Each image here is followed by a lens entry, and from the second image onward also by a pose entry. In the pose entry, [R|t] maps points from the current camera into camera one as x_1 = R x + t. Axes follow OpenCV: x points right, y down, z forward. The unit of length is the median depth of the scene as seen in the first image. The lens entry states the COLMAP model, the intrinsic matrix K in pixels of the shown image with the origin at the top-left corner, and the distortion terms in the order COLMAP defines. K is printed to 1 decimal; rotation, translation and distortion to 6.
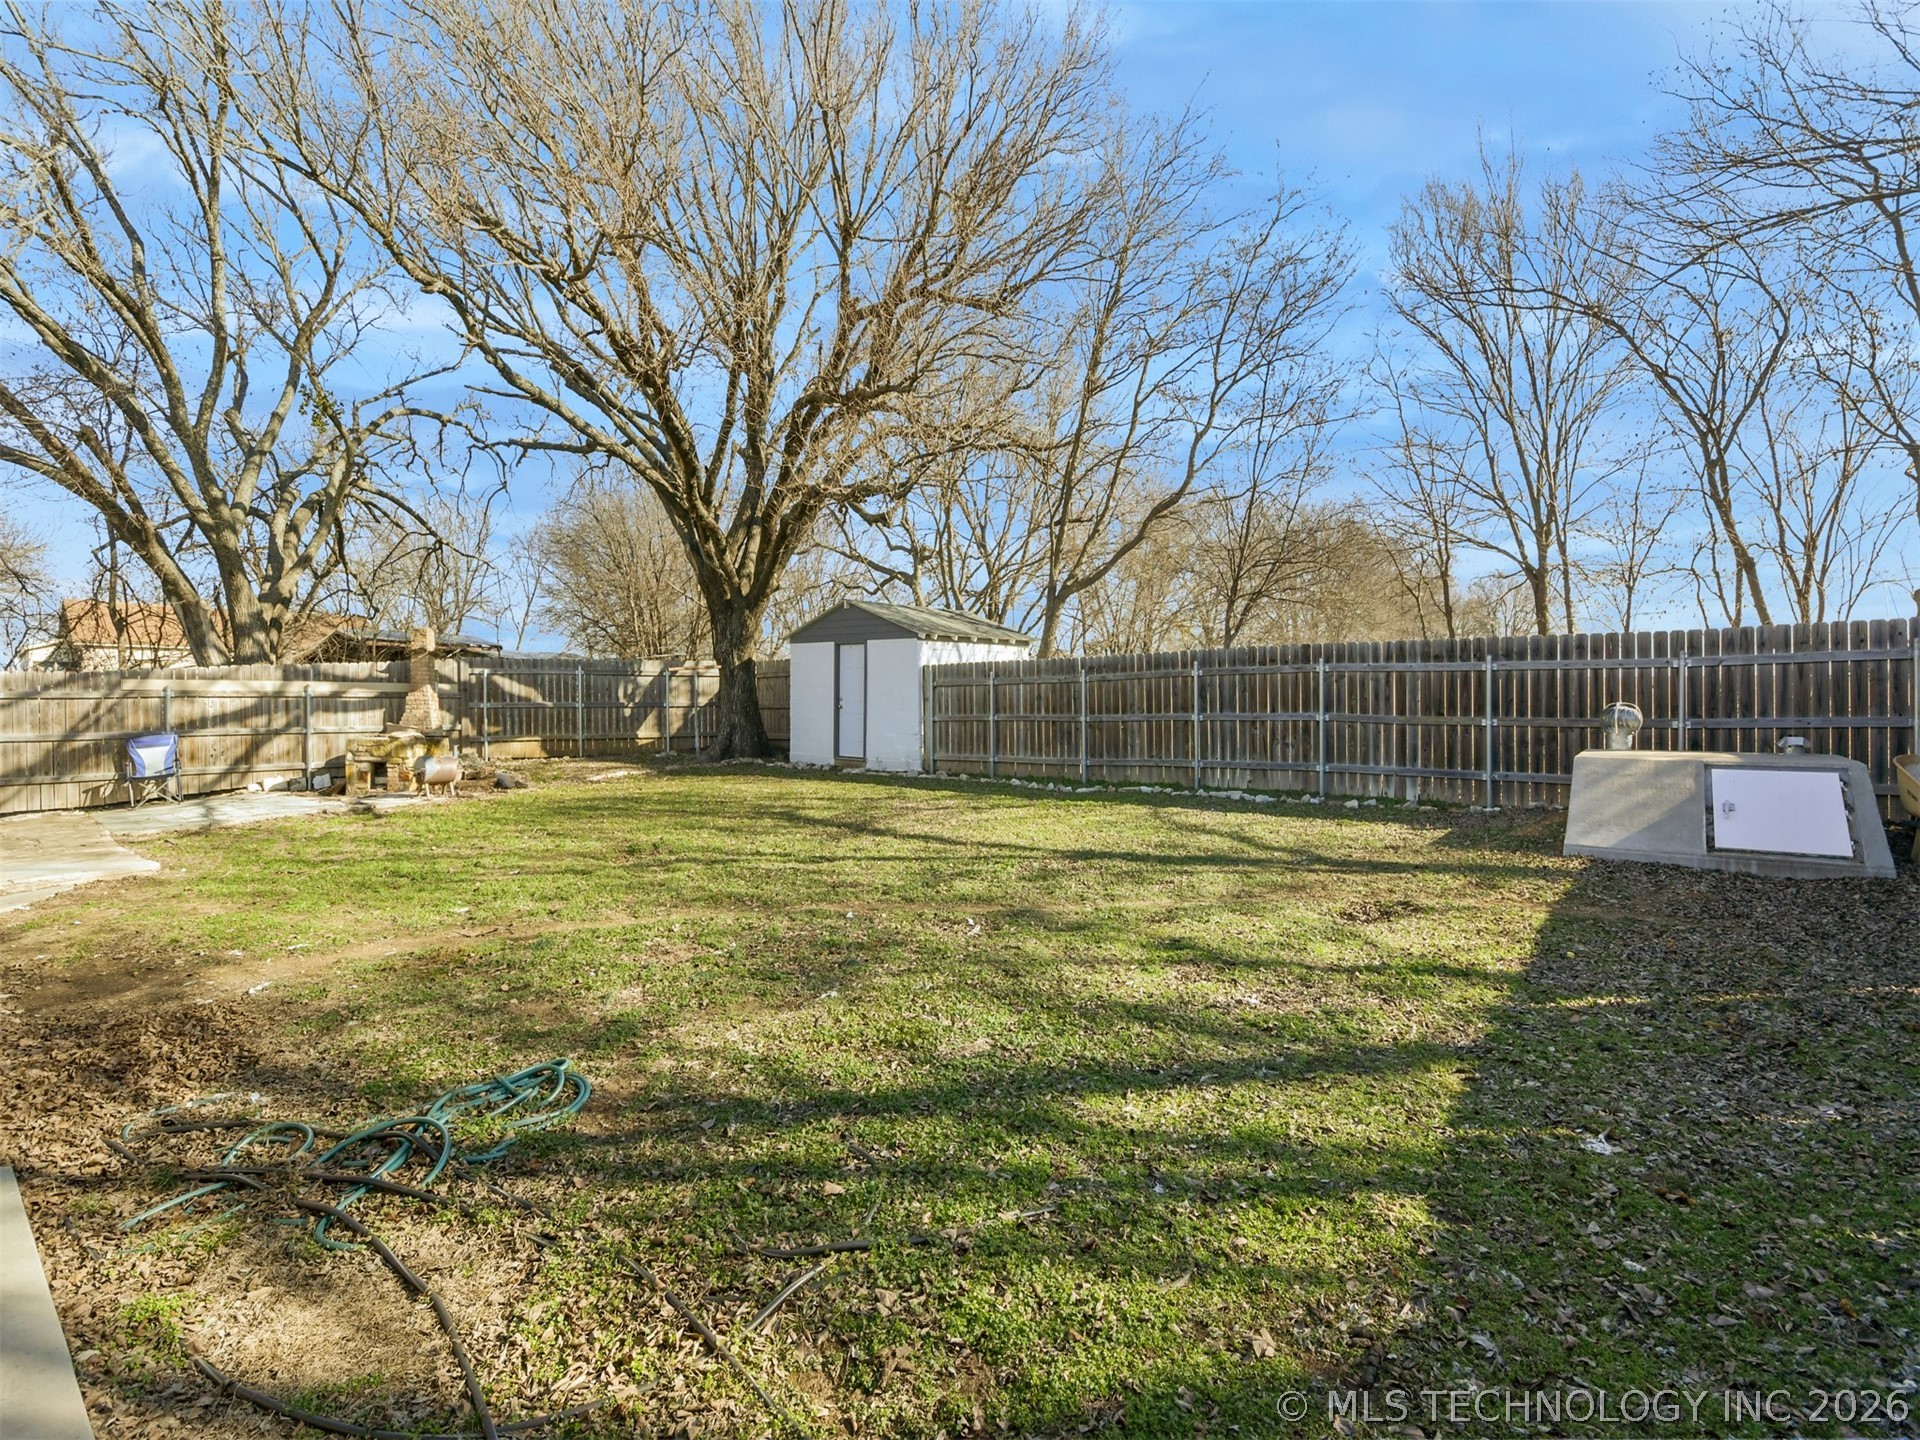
lens RADIAL K [[859.4, 0, 960.0], [0, 859.4, 720.0], [0, 0, 1]] dist [0.025086, -0.000380]
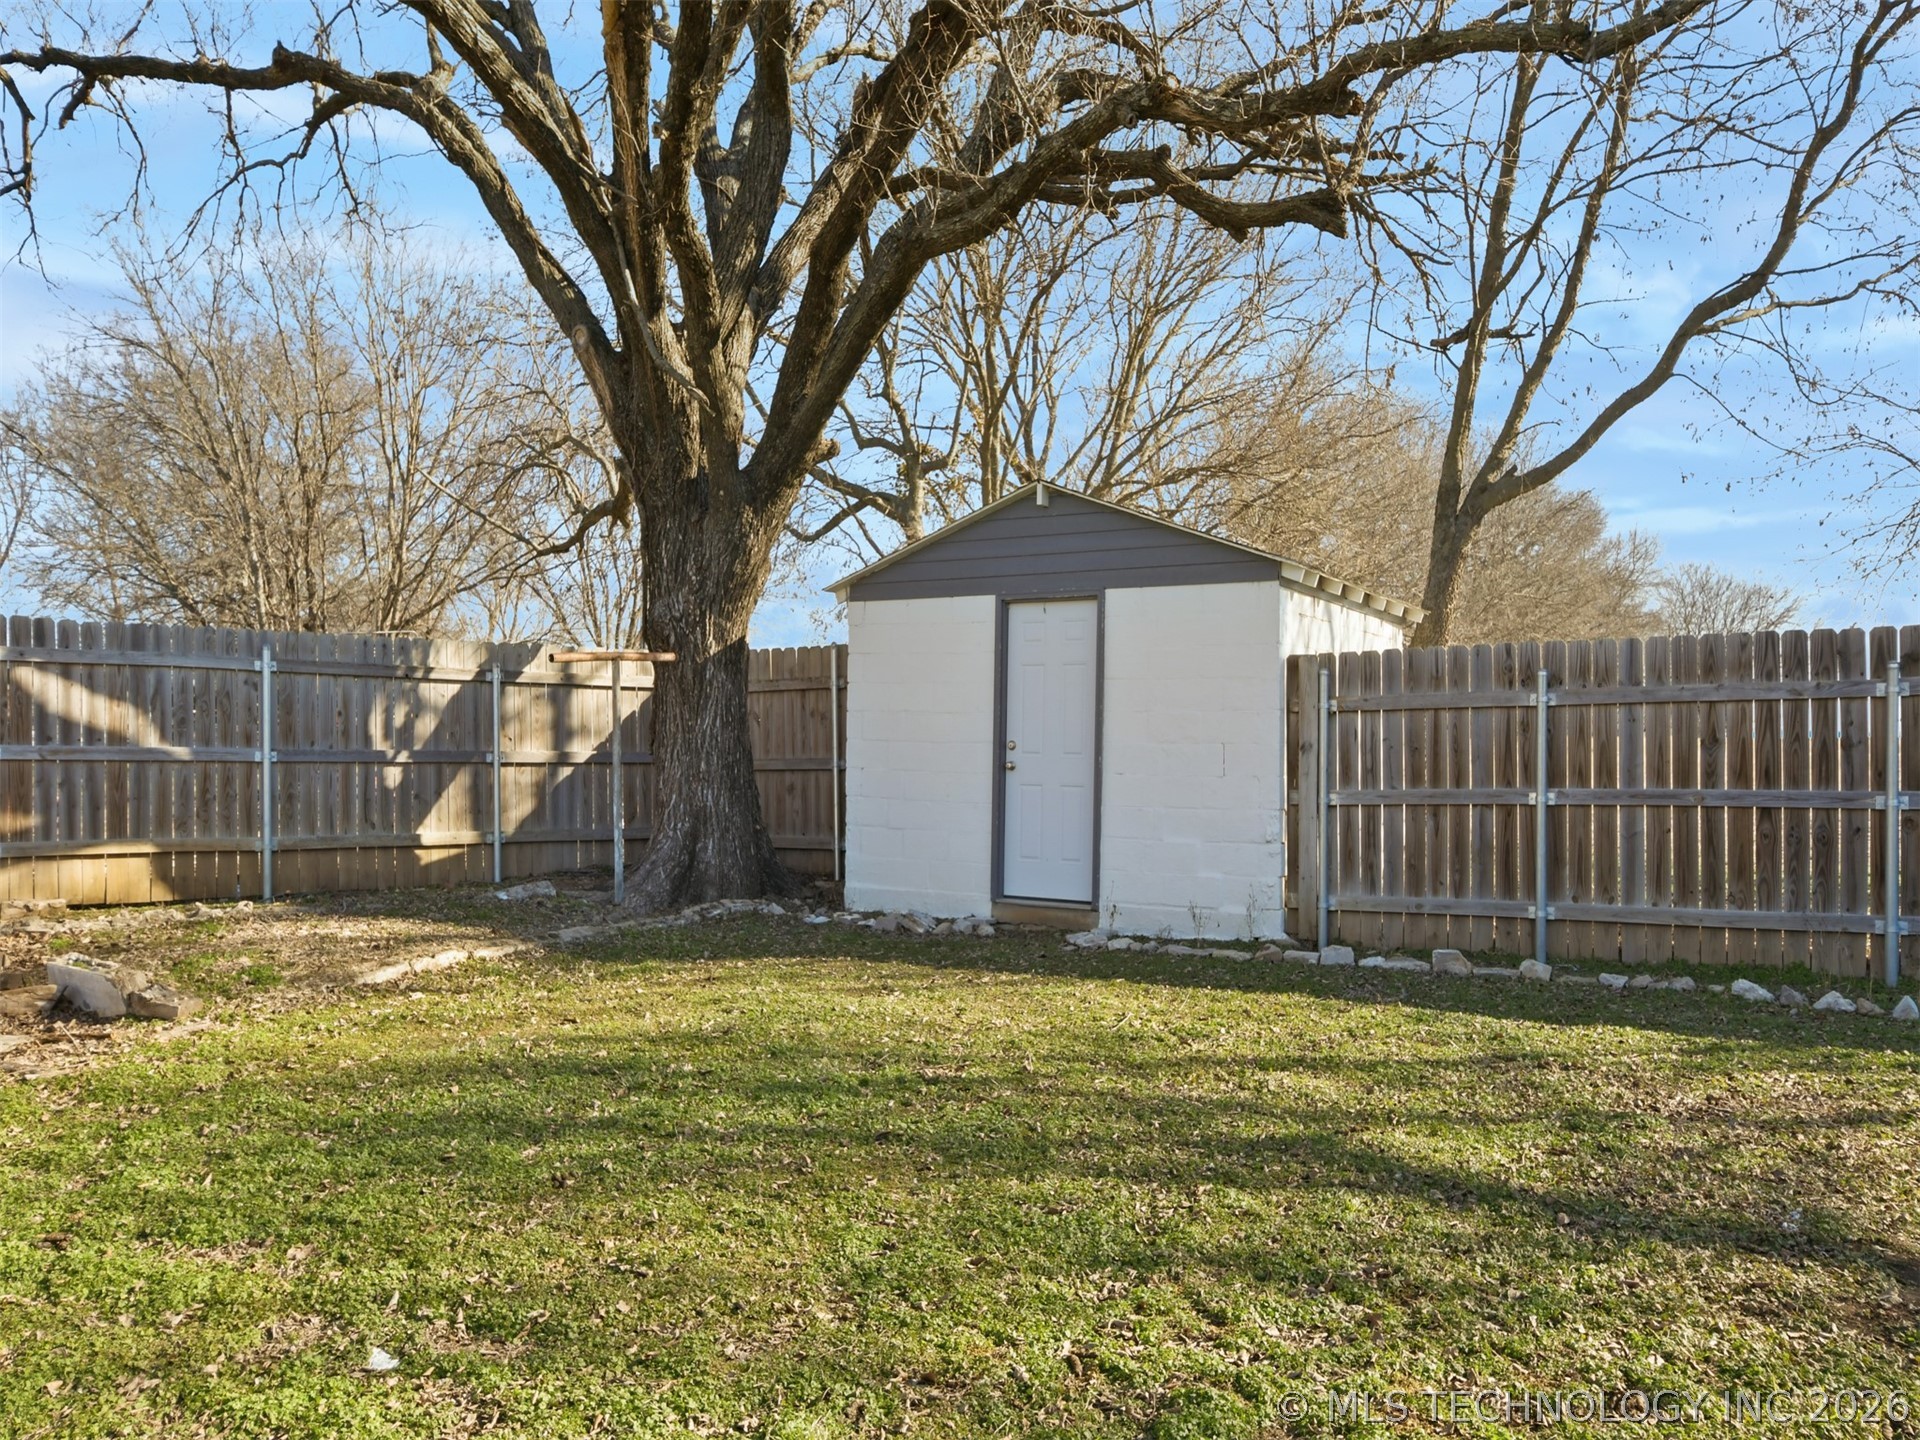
lens RADIAL K [[1397.8, 0, 960.0], [0, 1397.8, 780.1], [0, 0, 1]] dist [0.038454, -0.003326]
pose [[0.988290, 0.007080, 0.152423, -0.244041], [-0.005049, 0.999893, -0.013710, -0.000436], [-0.152504, 0.012780, 0.988220, 0.372332]]
